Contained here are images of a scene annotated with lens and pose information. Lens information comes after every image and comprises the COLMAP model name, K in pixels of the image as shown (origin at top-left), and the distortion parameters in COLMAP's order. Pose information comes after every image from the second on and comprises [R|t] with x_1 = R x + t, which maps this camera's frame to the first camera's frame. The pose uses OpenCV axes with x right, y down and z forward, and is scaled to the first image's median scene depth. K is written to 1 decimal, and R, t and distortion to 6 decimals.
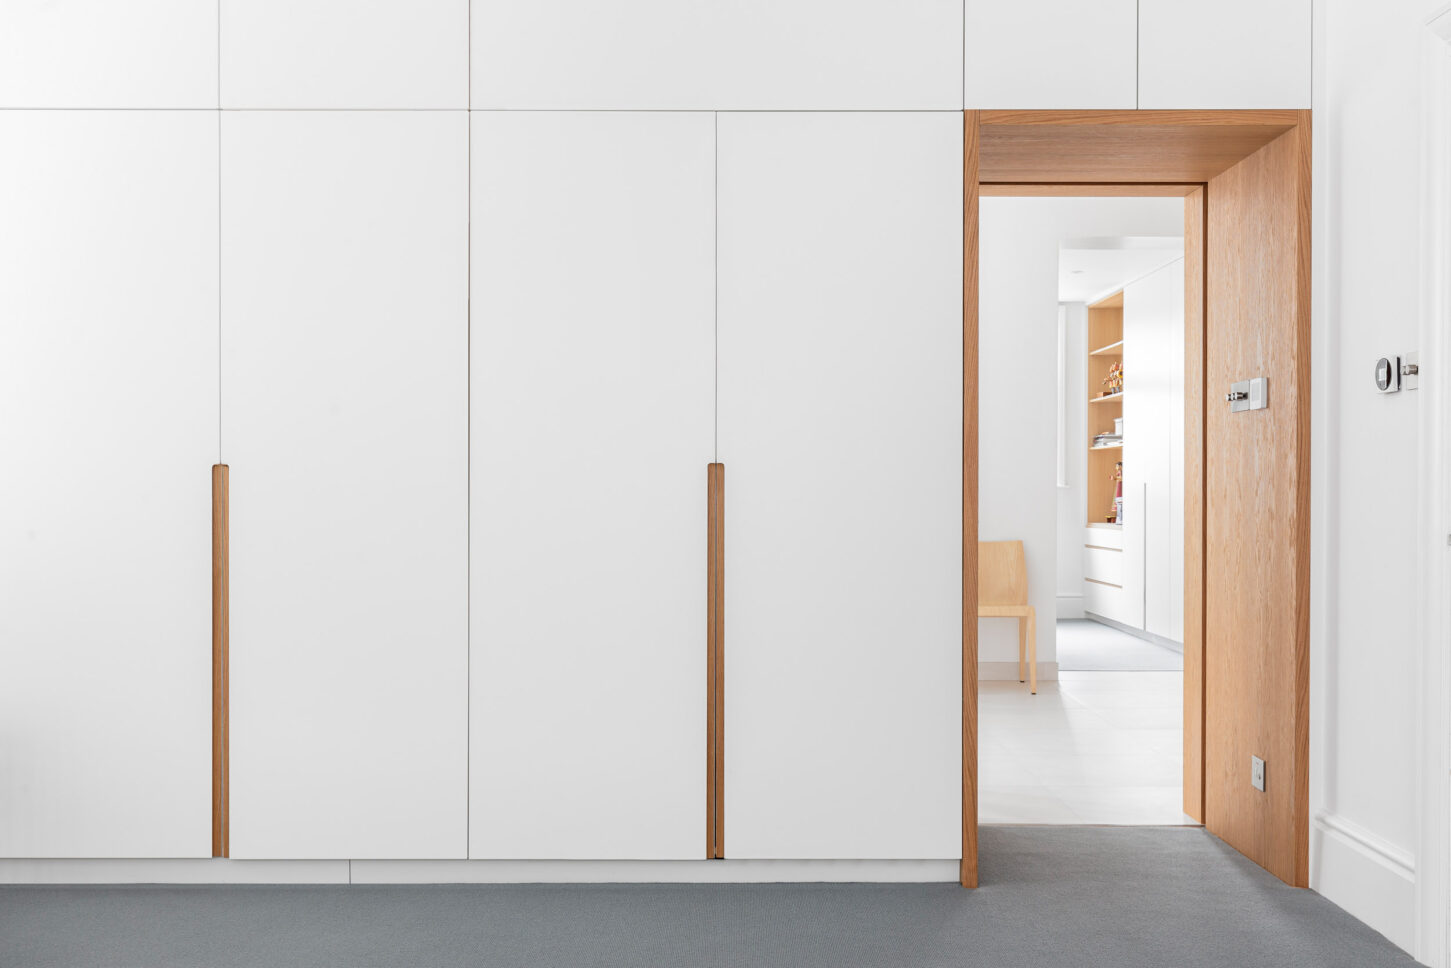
lens RADIAL K [[1432.3, 0, 726.5], [0, 1432.3, 486.9], [0, 0, 1]] dist [0.047047, 0.000000]
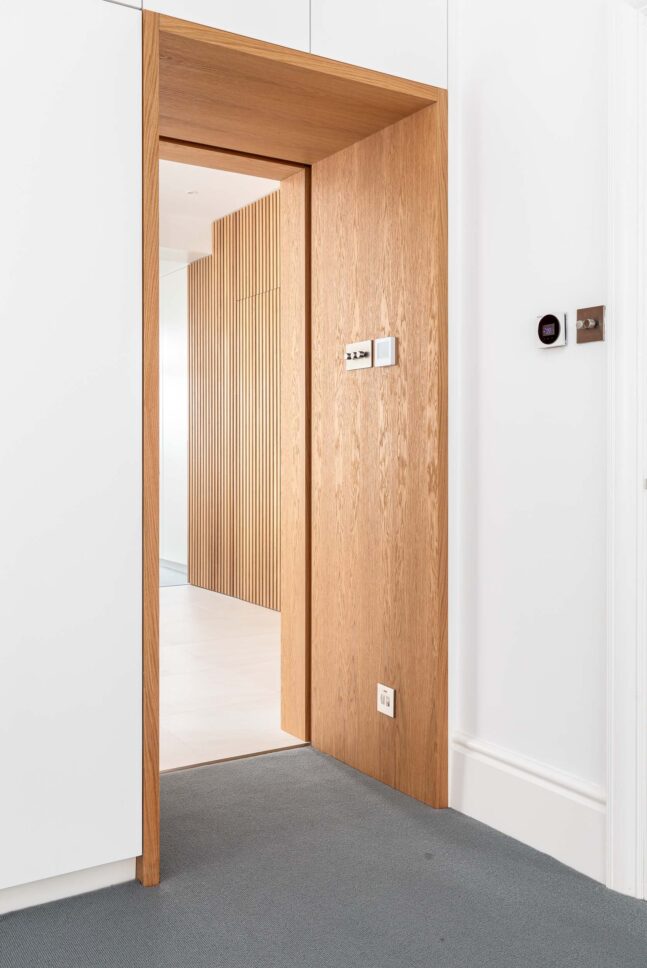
lens RADIAL K [[908.9, 0, 315.3], [0, 908.9, 448.8], [0, 0, 1]] dist [0.011740, 0.000000]
pose [[0.846421, 0.002857, 0.532507, -0.042940], [-0.001981, 0.999996, -0.002215, 0.010475], [-0.532511, 0.000820, 0.846423, 0.454701]]
